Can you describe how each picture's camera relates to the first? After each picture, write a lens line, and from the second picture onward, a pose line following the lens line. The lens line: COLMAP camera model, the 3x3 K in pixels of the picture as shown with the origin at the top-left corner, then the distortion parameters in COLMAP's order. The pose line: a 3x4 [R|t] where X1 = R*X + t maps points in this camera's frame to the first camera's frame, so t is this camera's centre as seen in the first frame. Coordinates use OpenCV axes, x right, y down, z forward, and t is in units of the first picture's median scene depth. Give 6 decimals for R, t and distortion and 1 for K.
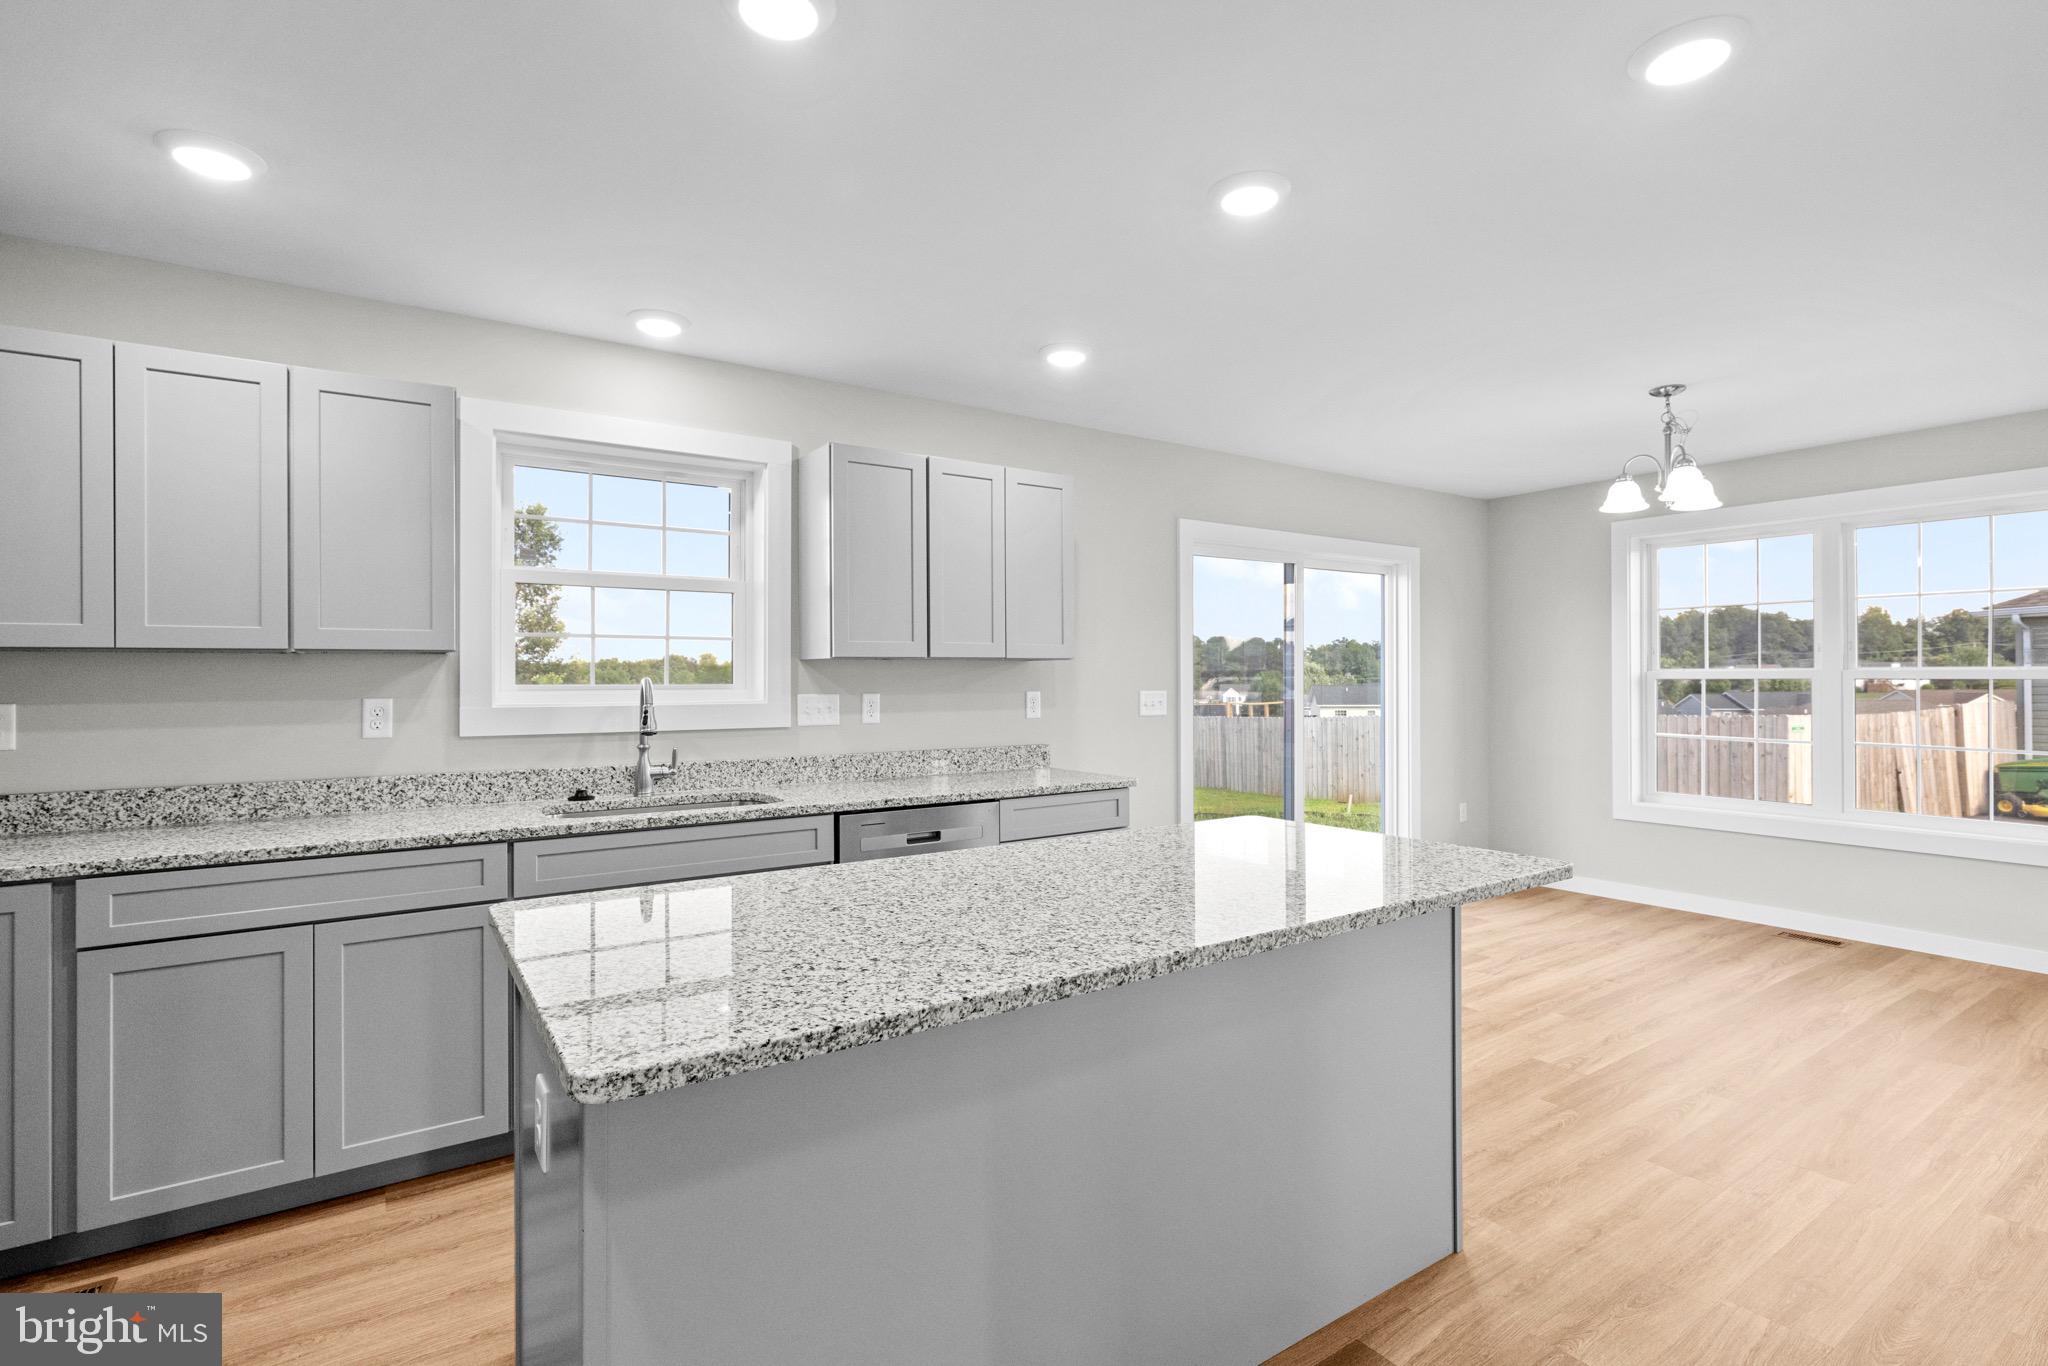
lens RADIAL K [[986.9, 0, 1024.6], [0, 986.9, 674.8], [0, 0, 1]] dist [-0.003715, -0.000043]
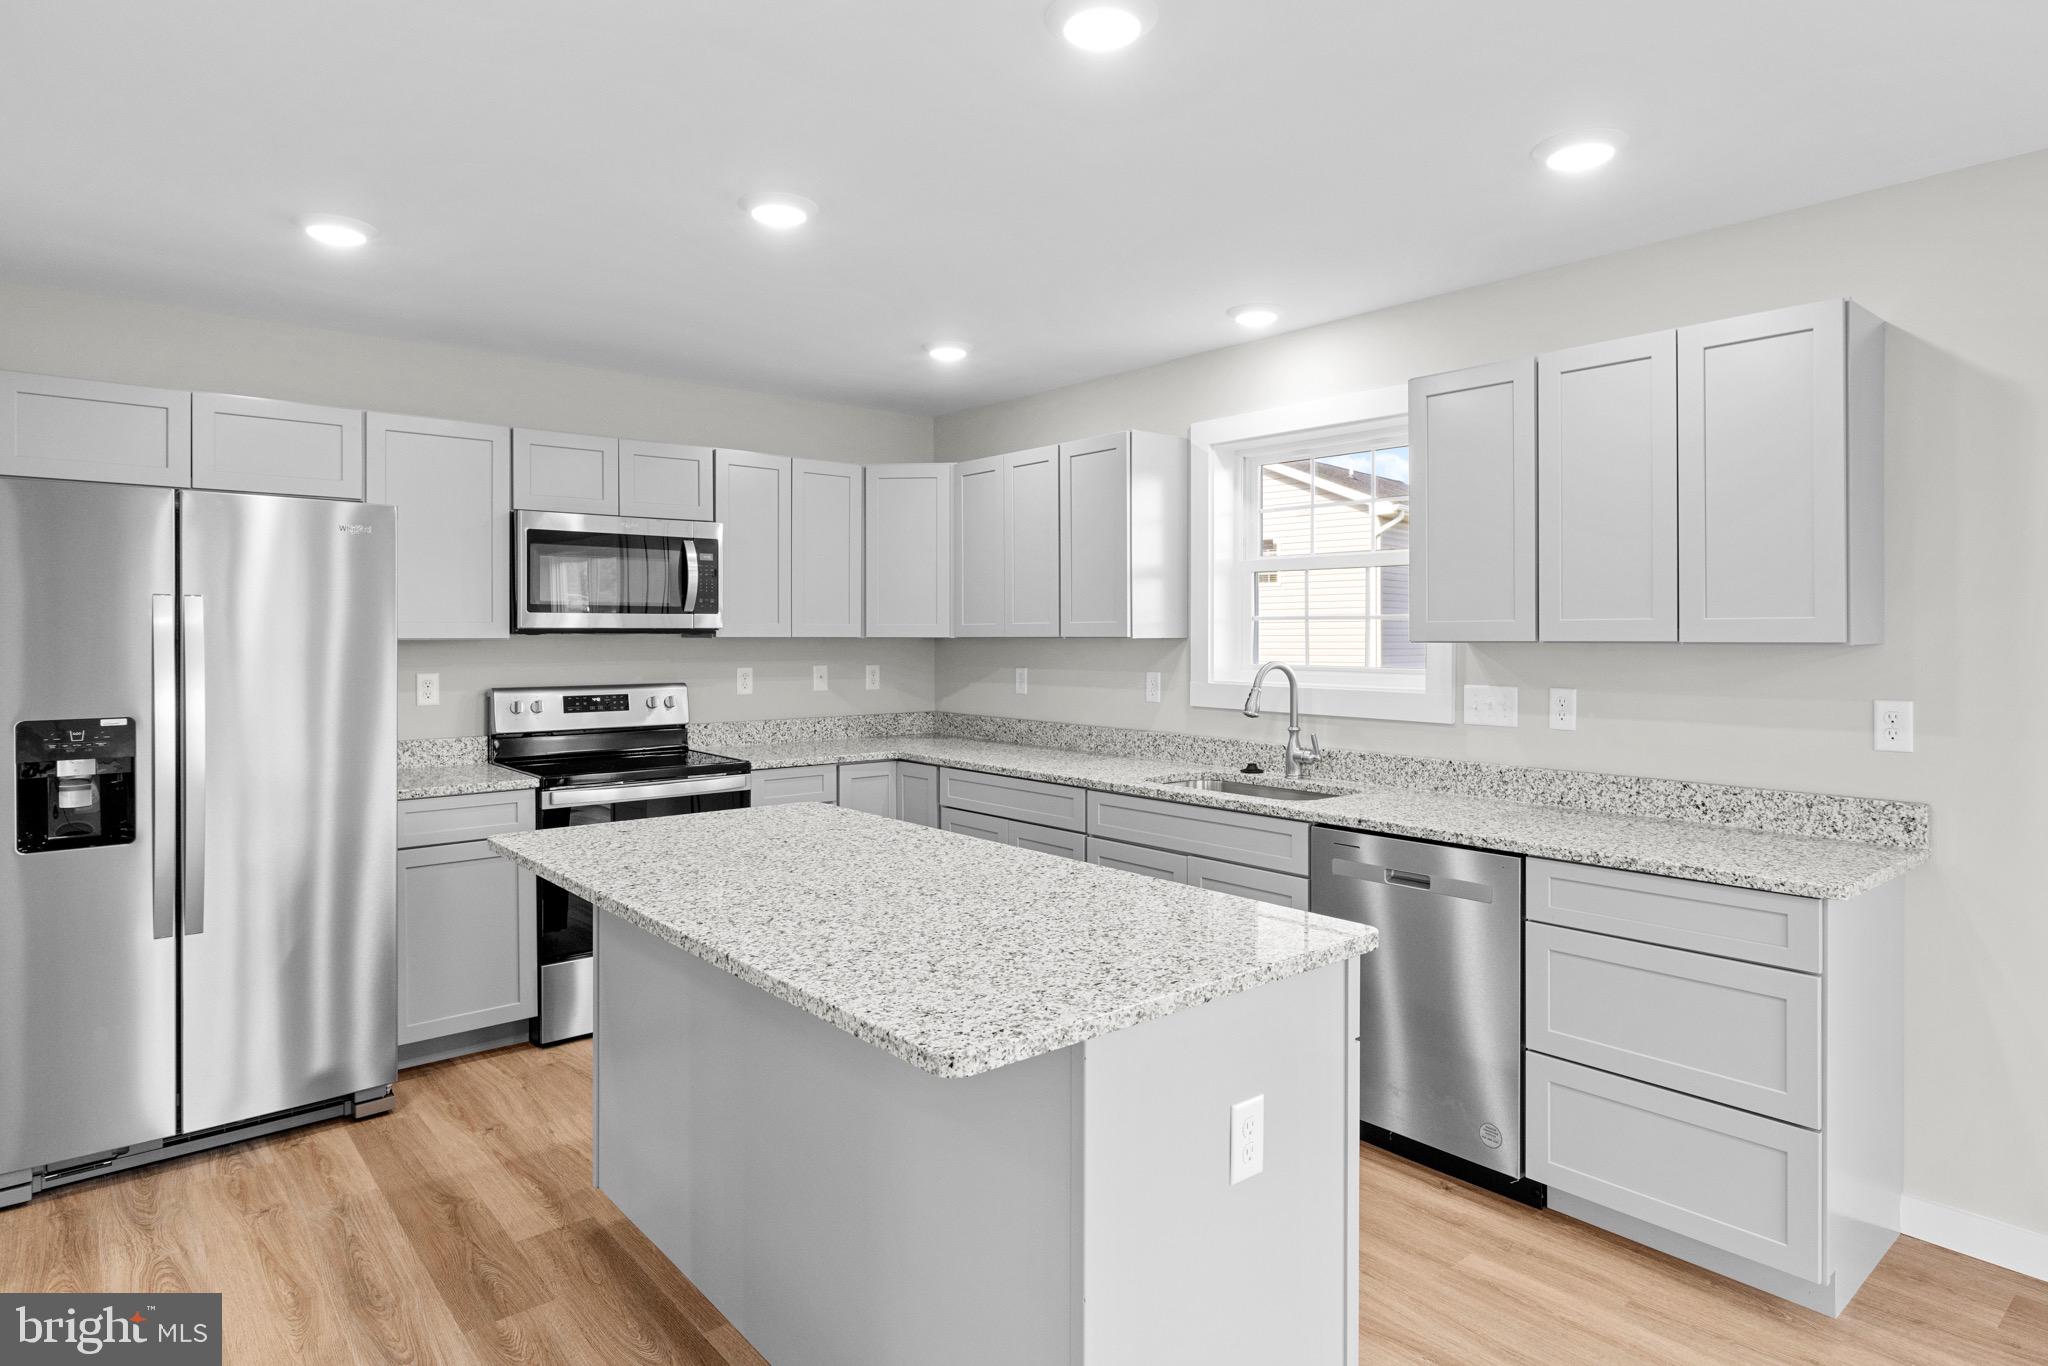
lens RADIAL K [[1156.2, 0, 1029.5], [0, 1156.2, 627.8], [0, 0, 1]] dist [-0.000154, -0.000492]
pose [[0.096277, 0.000125, -0.995355, 0.678015], [0.003377, 0.999994, 0.000452, -0.028141], [0.995349, -0.003405, 0.096276, 0.550783]]
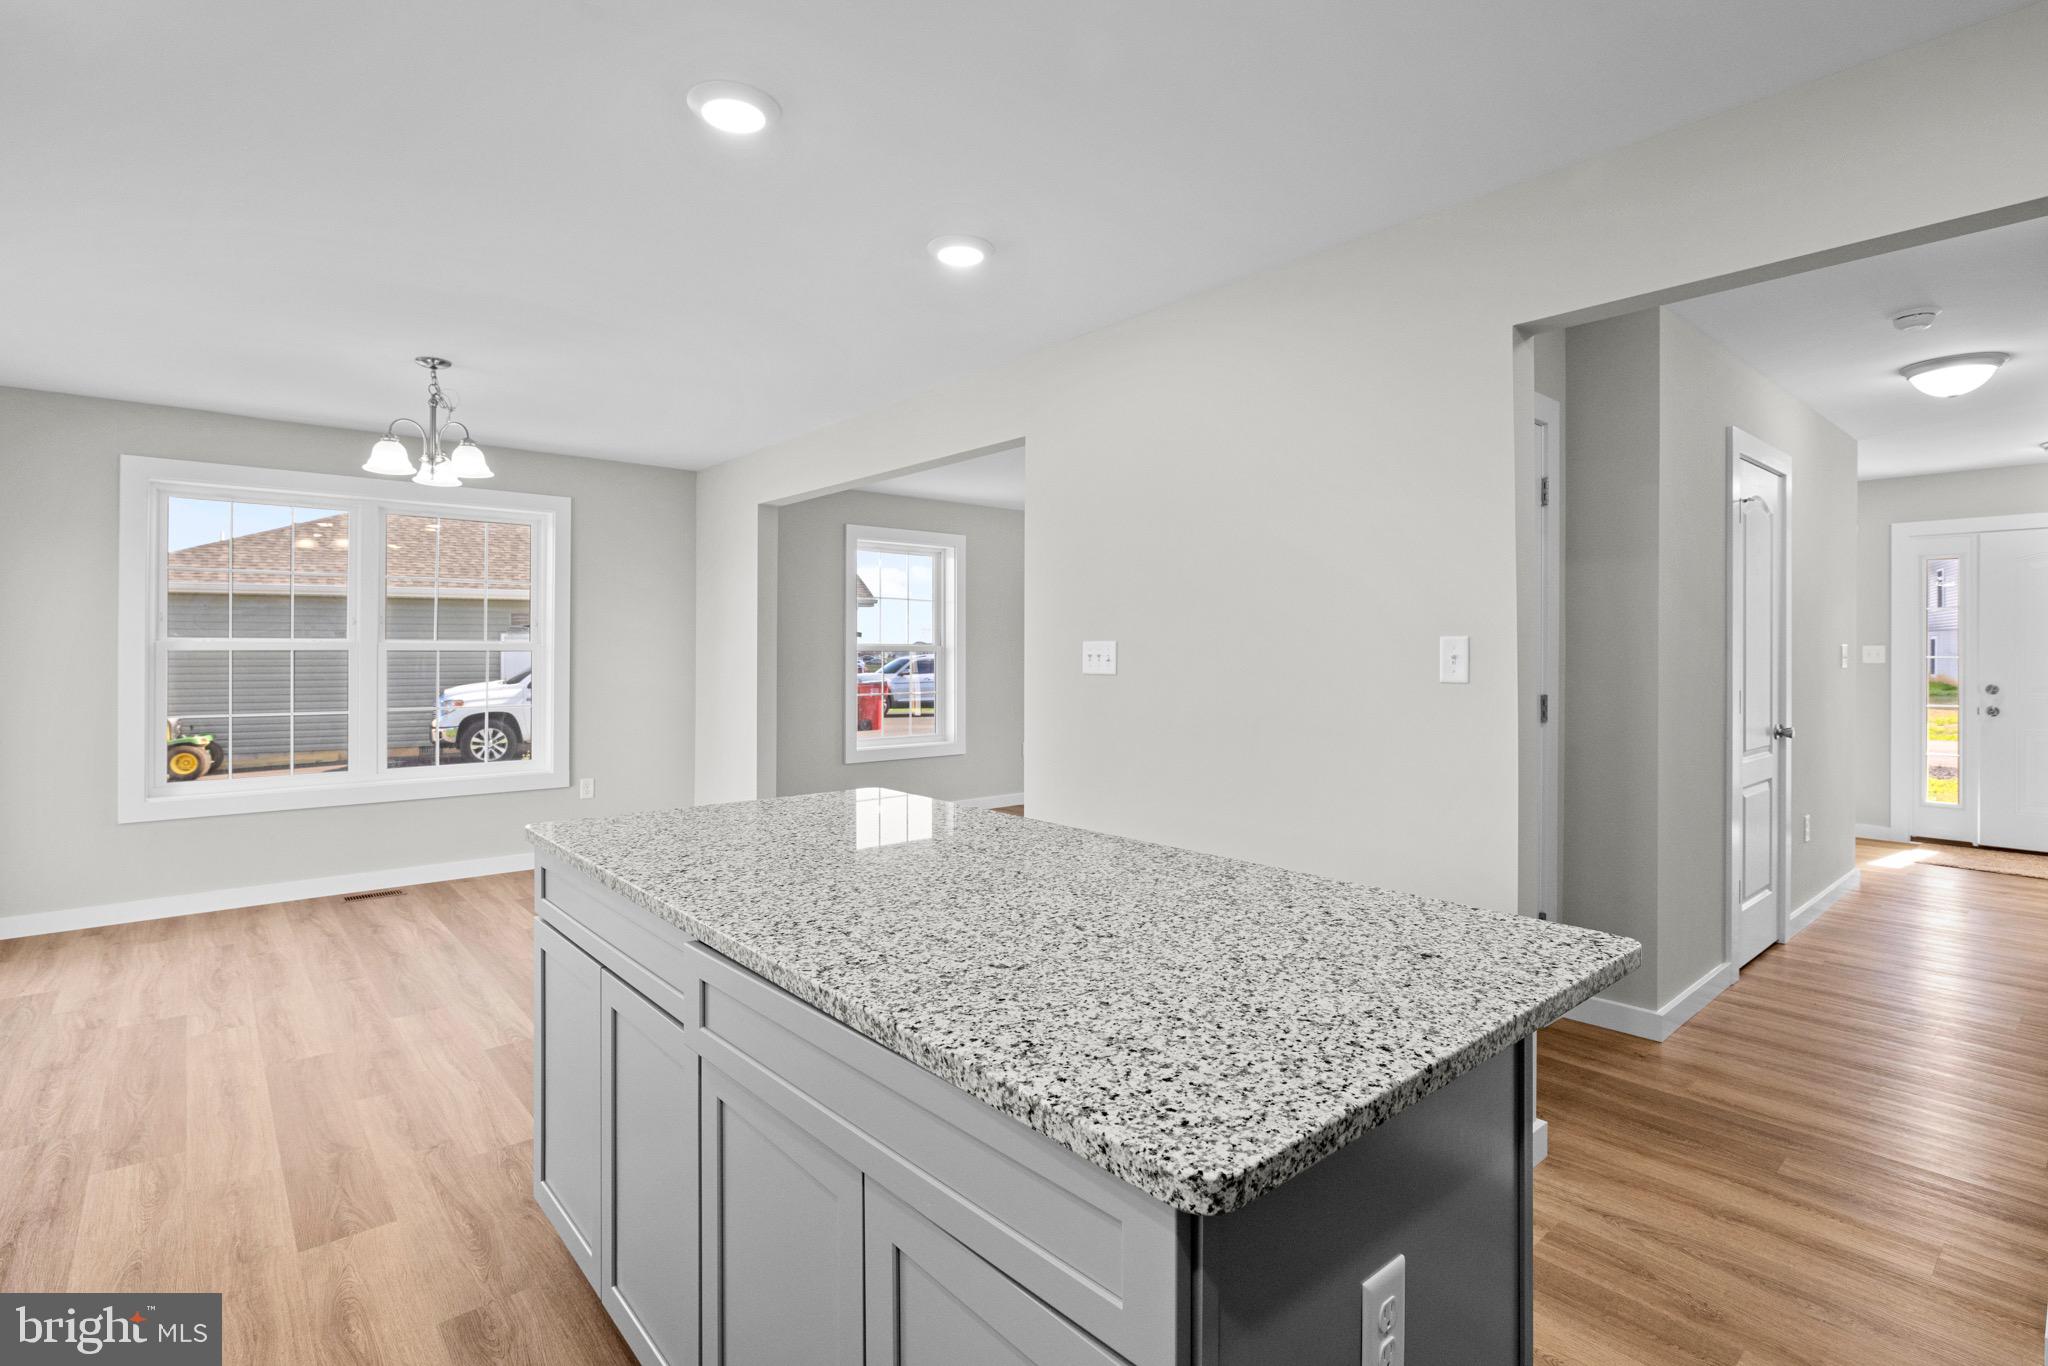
lens RADIAL K [[992.4, 0, 1049.3], [0, 992.4, 649.8], [0, 0, 1]] dist [-0.001268, -0.000080]
pose [[-0.121815, 0.000072, 0.992553, -0.449387], [-0.005228, 0.999986, -0.000714, 0.001999], [-0.992539, -0.005276, -0.121813, 0.522123]]
